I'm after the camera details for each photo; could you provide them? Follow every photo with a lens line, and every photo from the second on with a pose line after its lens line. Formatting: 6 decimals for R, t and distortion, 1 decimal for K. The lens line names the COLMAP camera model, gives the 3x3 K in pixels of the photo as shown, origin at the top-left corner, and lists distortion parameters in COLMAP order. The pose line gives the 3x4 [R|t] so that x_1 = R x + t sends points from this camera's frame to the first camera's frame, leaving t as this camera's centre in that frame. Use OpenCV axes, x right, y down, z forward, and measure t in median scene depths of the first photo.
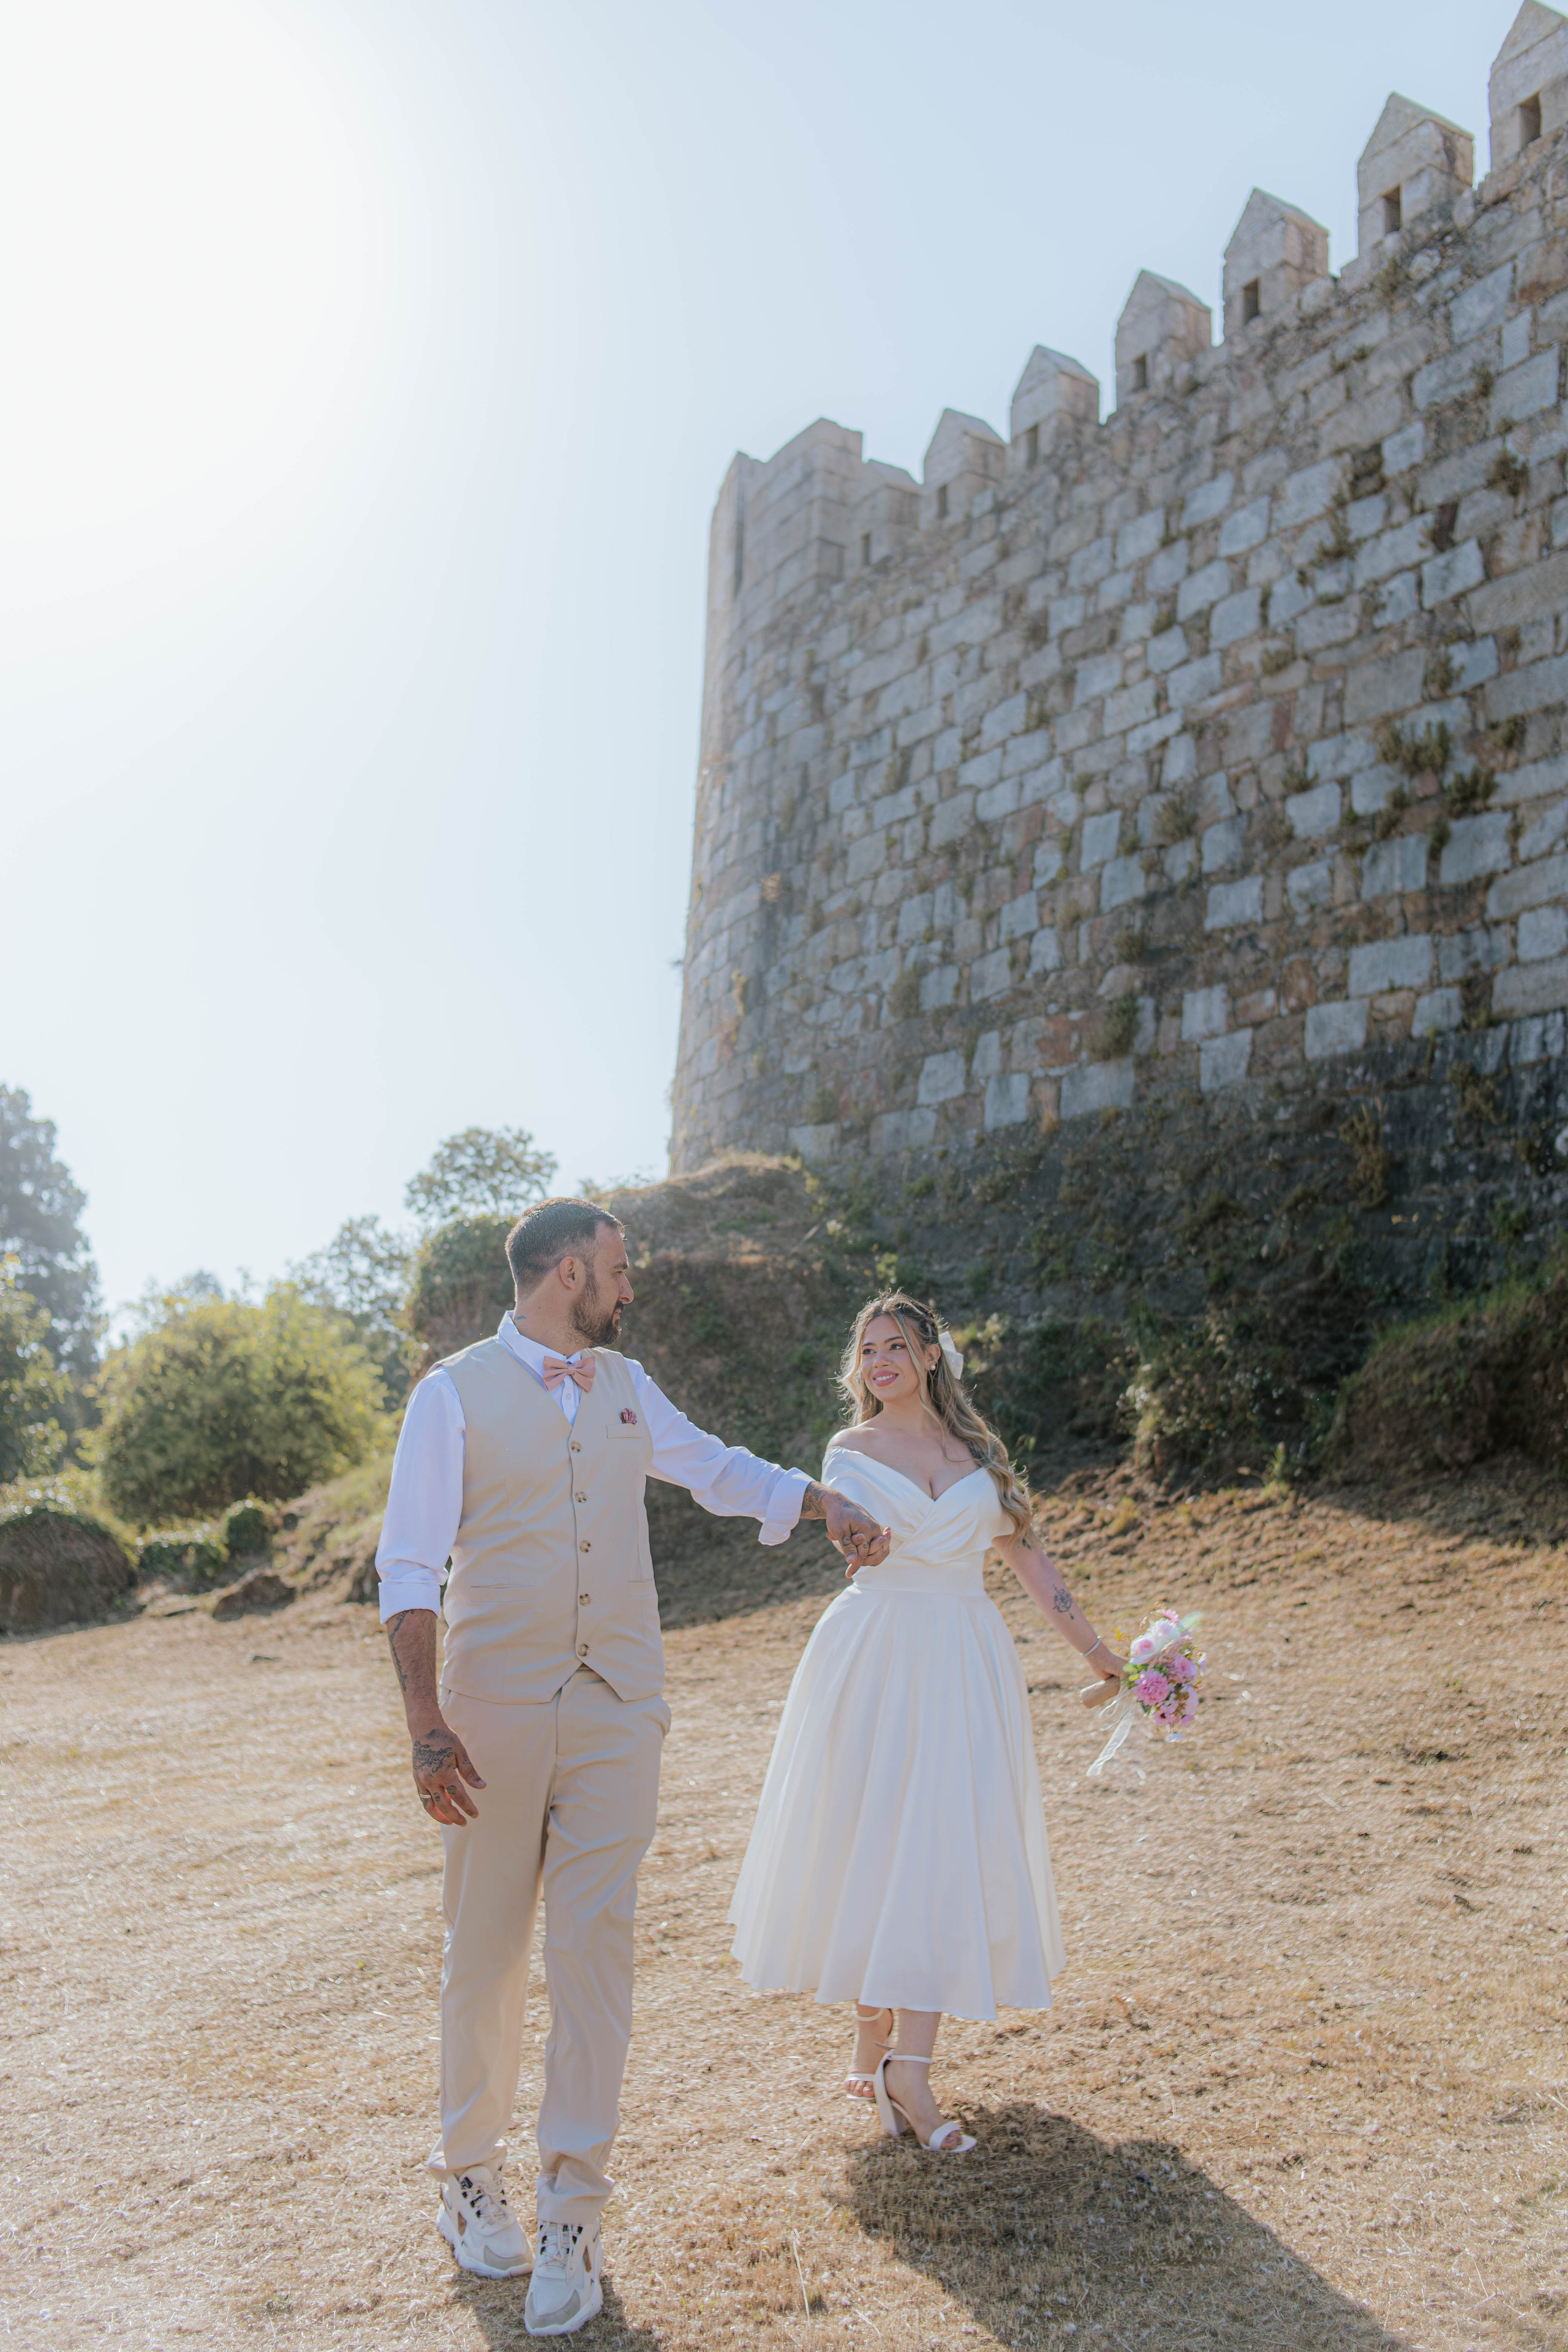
lens RADIAL K [[2273.4, 0, 785.2], [0, 2273.4, 1168.2], [0, 0, 1]] dist [-0.008880, 0.004413]
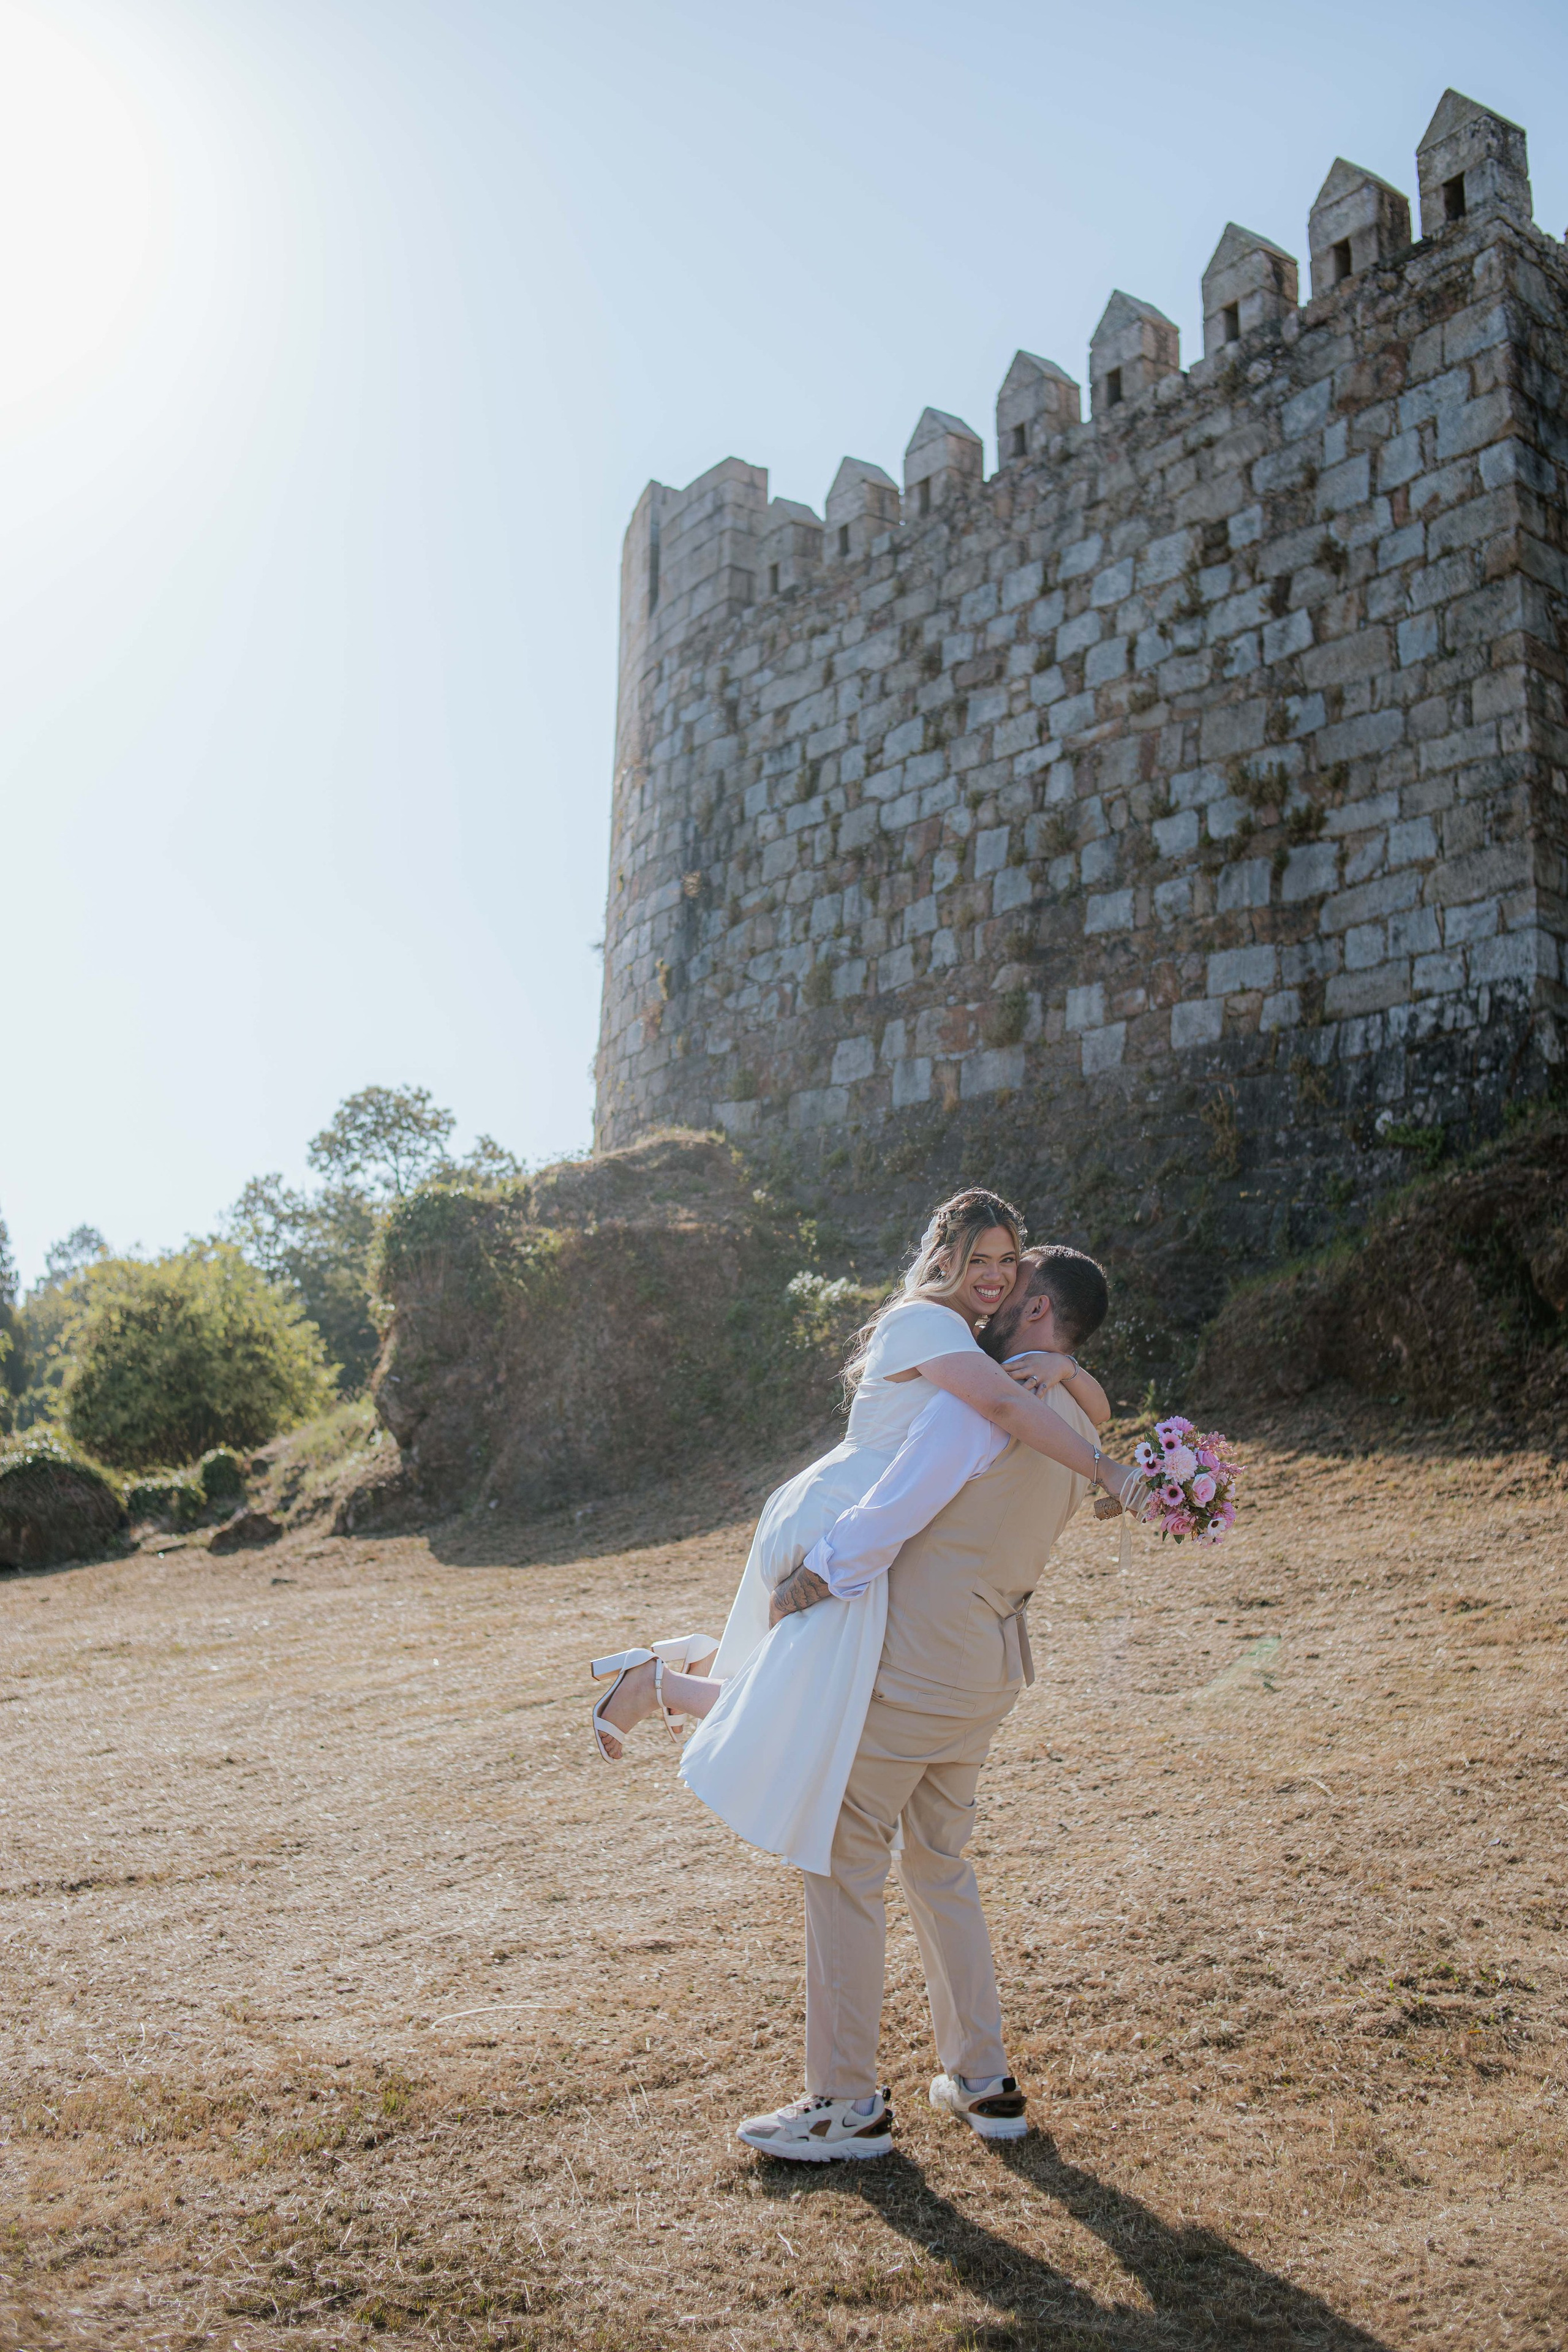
lens RADIAL K [[2306.5, 0, 780.3], [0, 2306.5, 1163.4], [0, 0, 1]] dist [-0.145608, 0.084449]
pose [[0.998546, -0.014827, 0.051825, -0.029067], [0.013618, 0.999629, 0.023605, -0.017967], [-0.052156, -0.022865, 0.998377, -0.145795]]
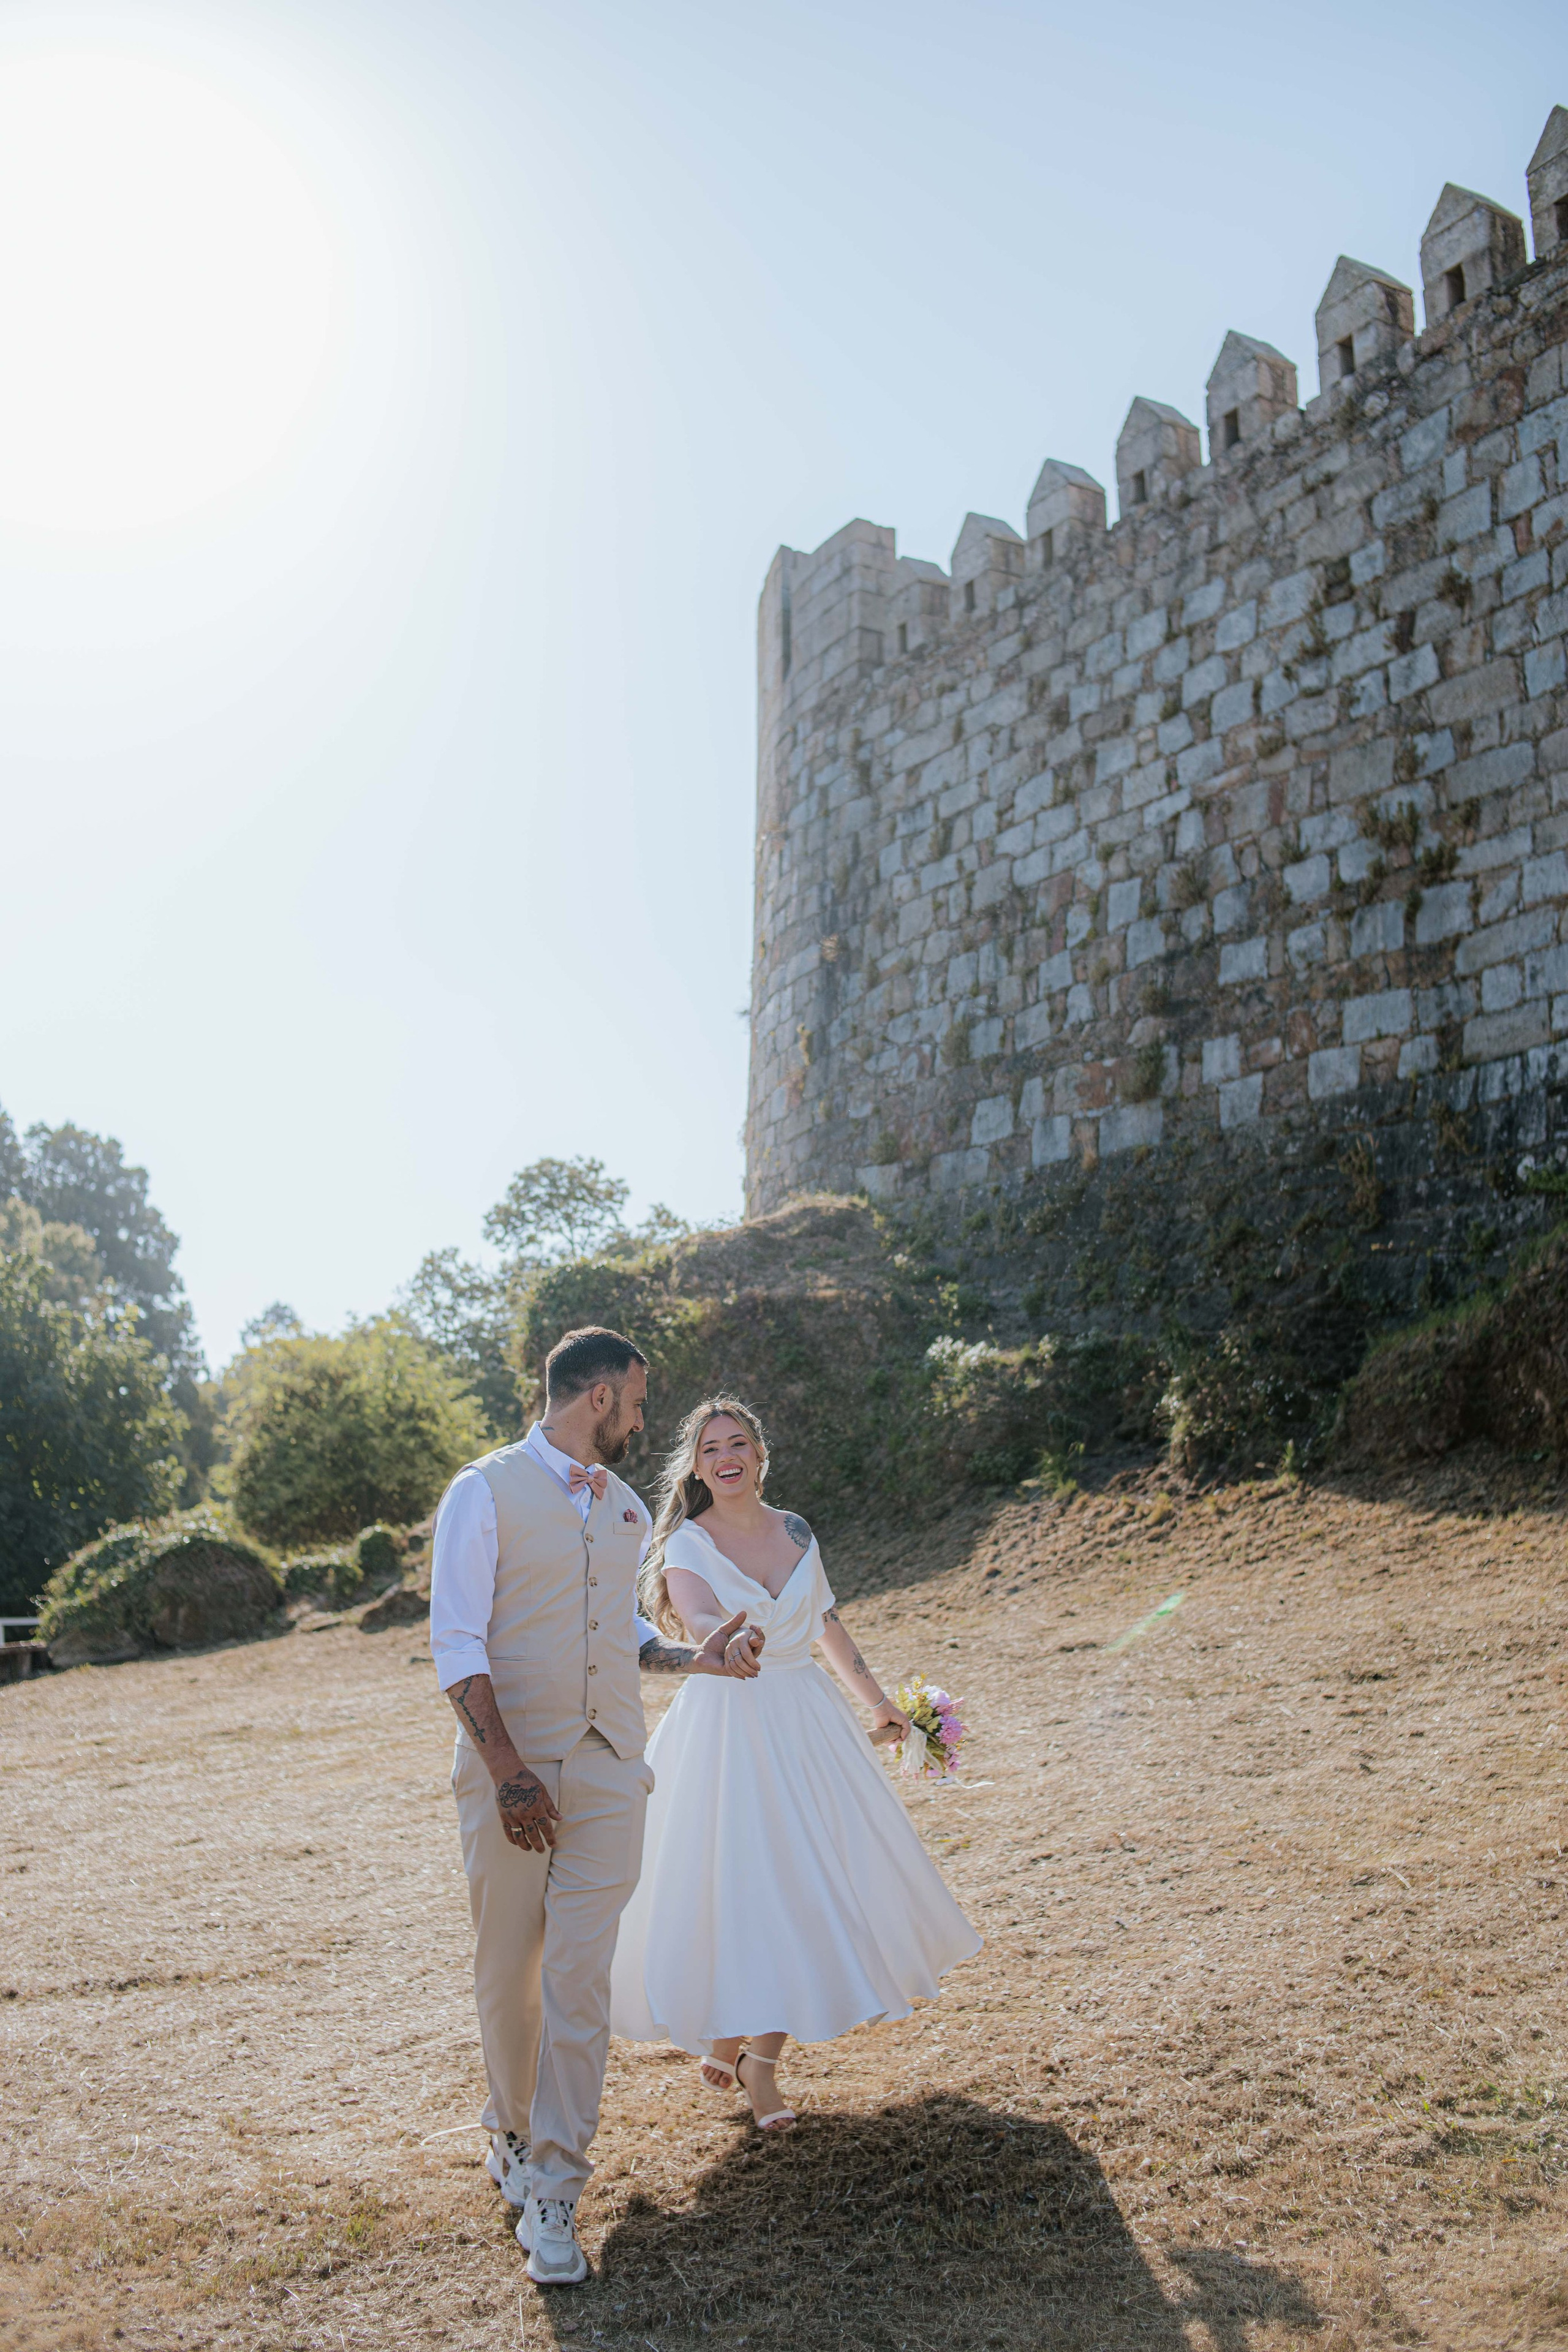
lens RADIAL K [[2306.5, 0, 780.3], [0, 2306.5, 1163.4], [0, 0, 1]] dist [-0.145608, 0.084449]
pose [[0.998641, -0.042778, -0.029764, -0.001754], [0.042633, 0.999076, -0.005494, -0.018864], [0.029972, 0.004217, 0.999542, -0.133537]]
